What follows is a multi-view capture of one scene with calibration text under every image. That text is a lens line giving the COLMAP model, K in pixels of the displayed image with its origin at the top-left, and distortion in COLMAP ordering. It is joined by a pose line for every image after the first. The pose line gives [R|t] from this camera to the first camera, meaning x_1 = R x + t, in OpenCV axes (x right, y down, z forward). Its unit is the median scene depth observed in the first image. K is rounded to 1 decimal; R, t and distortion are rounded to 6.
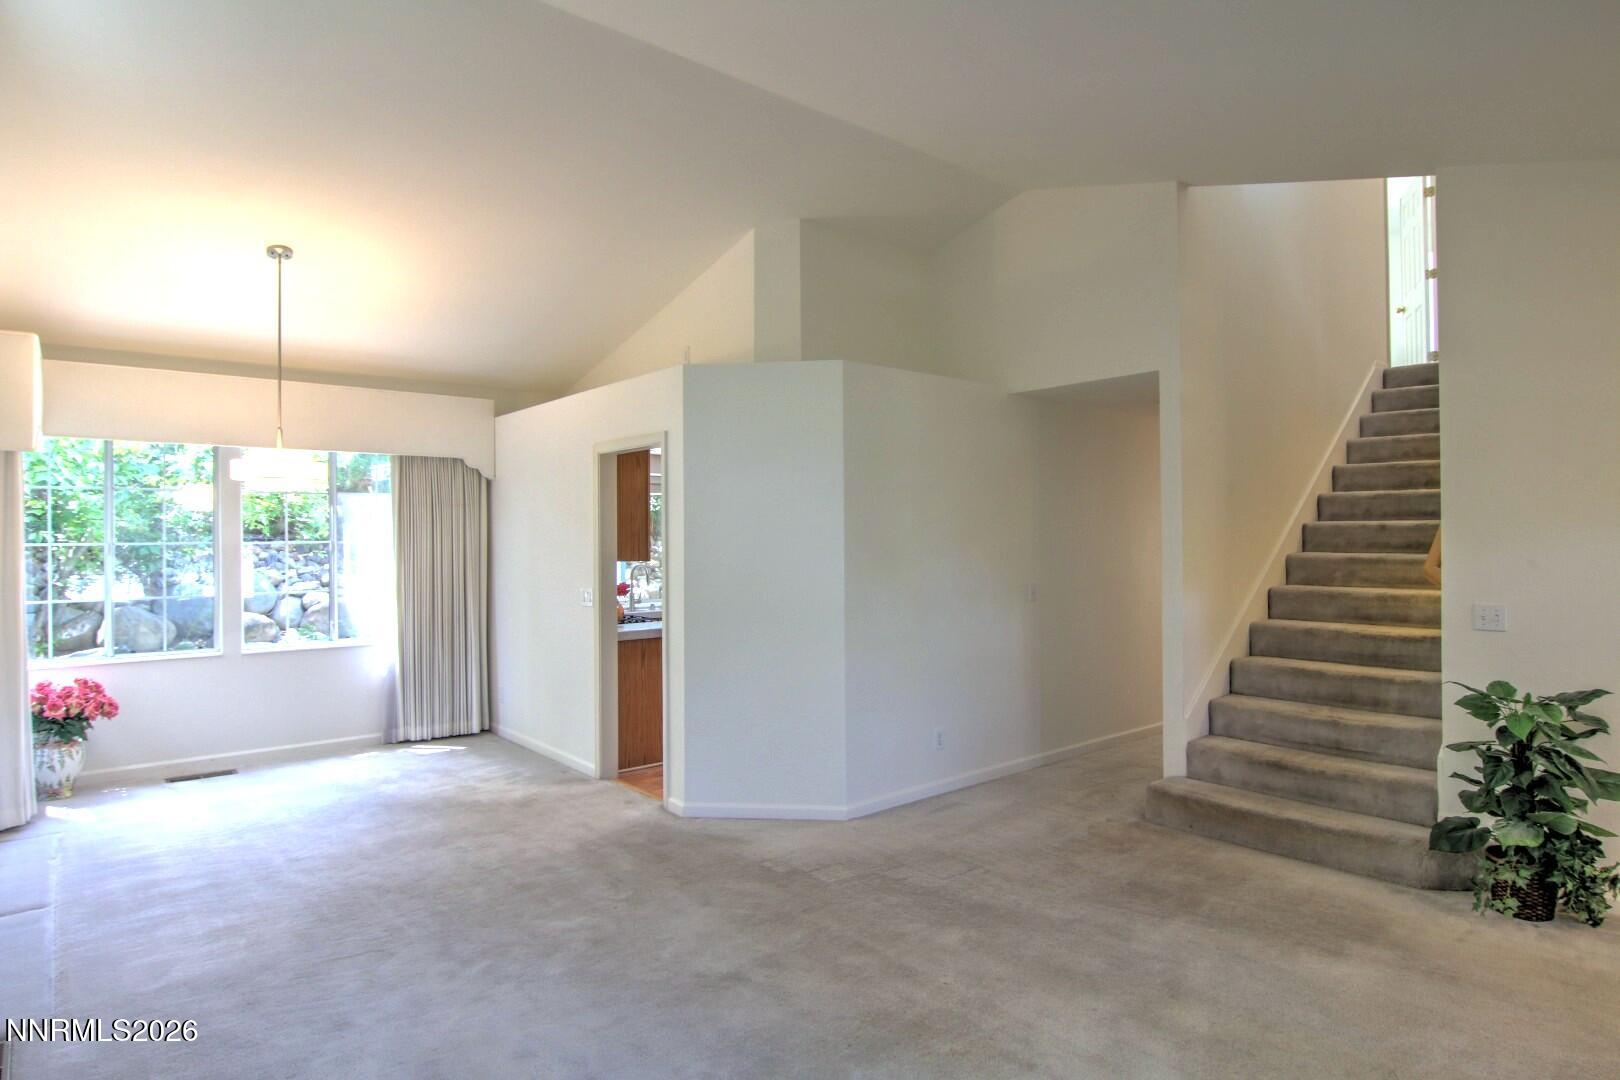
lens RADIAL K [[910.4, 0, 810.0], [0, 910.4, 540.0], [0, 0, 1]] dist [-0.018028, -0.000833]
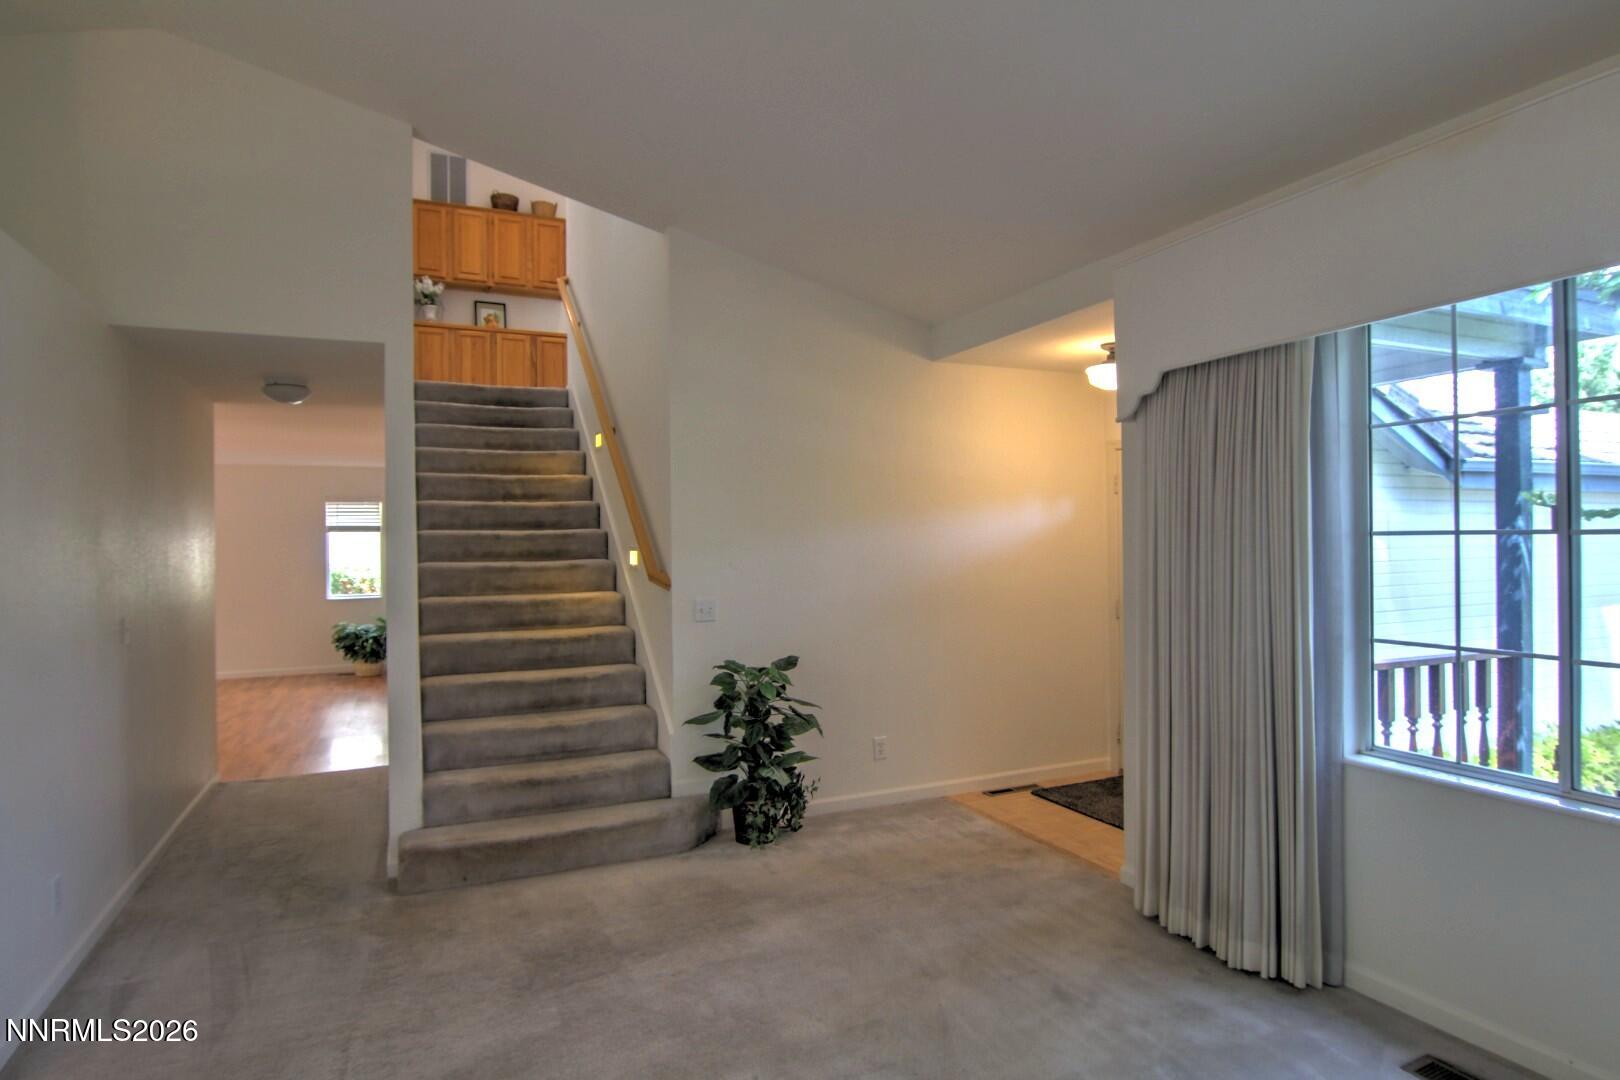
lens RADIAL K [[910.4, 0, 810.0], [0, 910.4, 540.0], [0, 0, 1]] dist [-0.018028, -0.000833]
pose [[0.259566, 0.006257, 0.965705, -0.323118], [0.009483, 0.999914, -0.009027, 0.002728], [-0.965679, 0.011501, 0.259485, 0.440548]]
